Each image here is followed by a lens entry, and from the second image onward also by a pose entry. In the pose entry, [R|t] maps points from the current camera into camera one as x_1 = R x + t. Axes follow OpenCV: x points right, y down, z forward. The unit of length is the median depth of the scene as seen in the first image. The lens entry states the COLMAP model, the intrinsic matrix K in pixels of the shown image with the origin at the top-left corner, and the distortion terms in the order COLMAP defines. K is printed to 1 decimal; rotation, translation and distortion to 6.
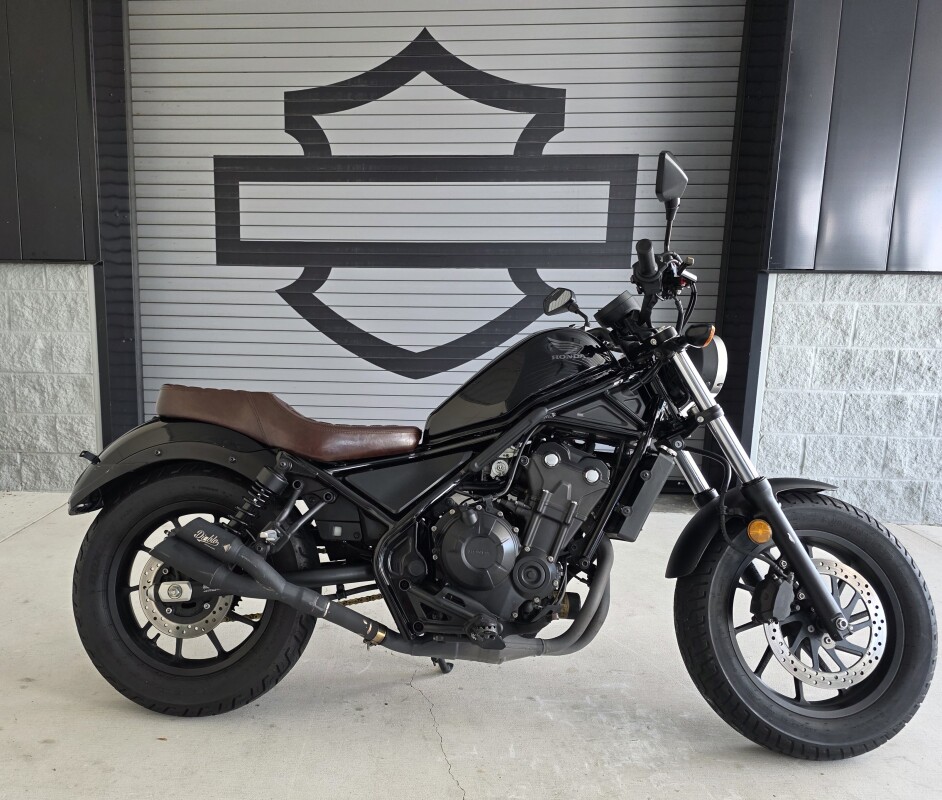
lens RADIAL K [[662.4, 0, 471.0], [0, 662.4, 400.0], [0, 0, 1]] dist [-0.002784, -0.000989]
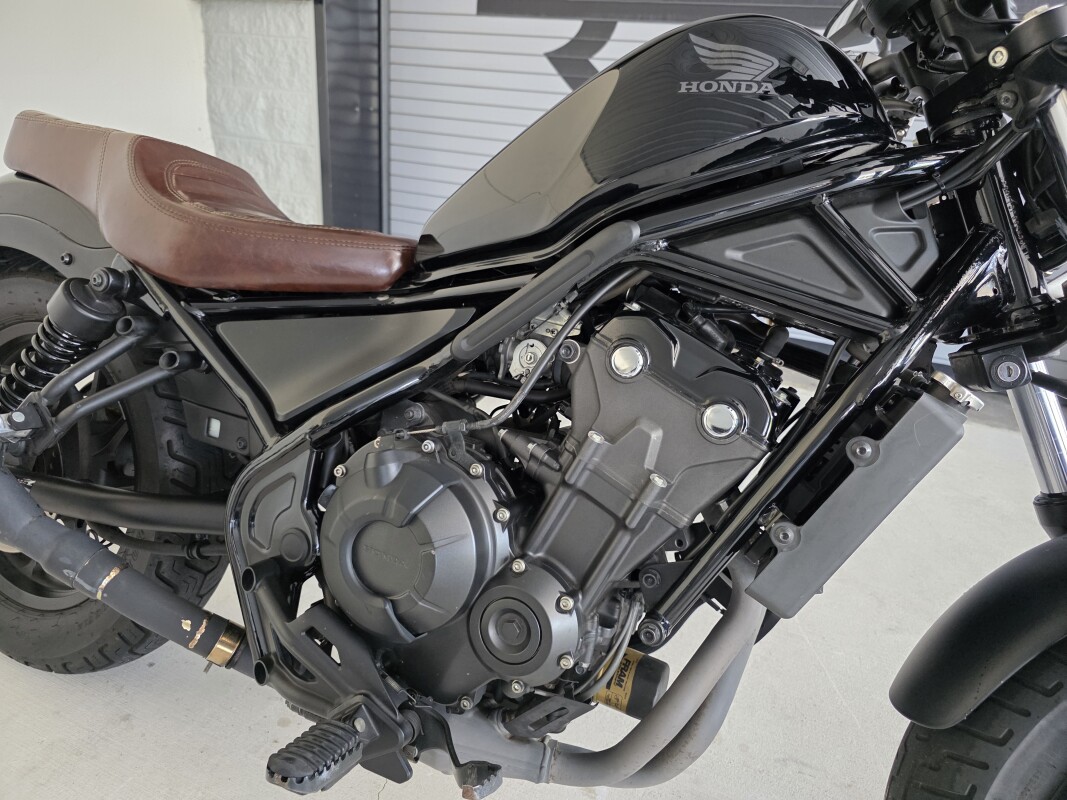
lens RADIAL K [[737.5, 0, 577.3], [0, 737.5, 393.8], [0, 0, 1]] dist [-0.001612, -0.002660]
pose [[0.939152, 0.175416, -0.295334, 0.063972], [-0.103665, 0.964427, 0.243176, 0.001846], [0.327485, -0.197763, 0.923928, 0.165670]]
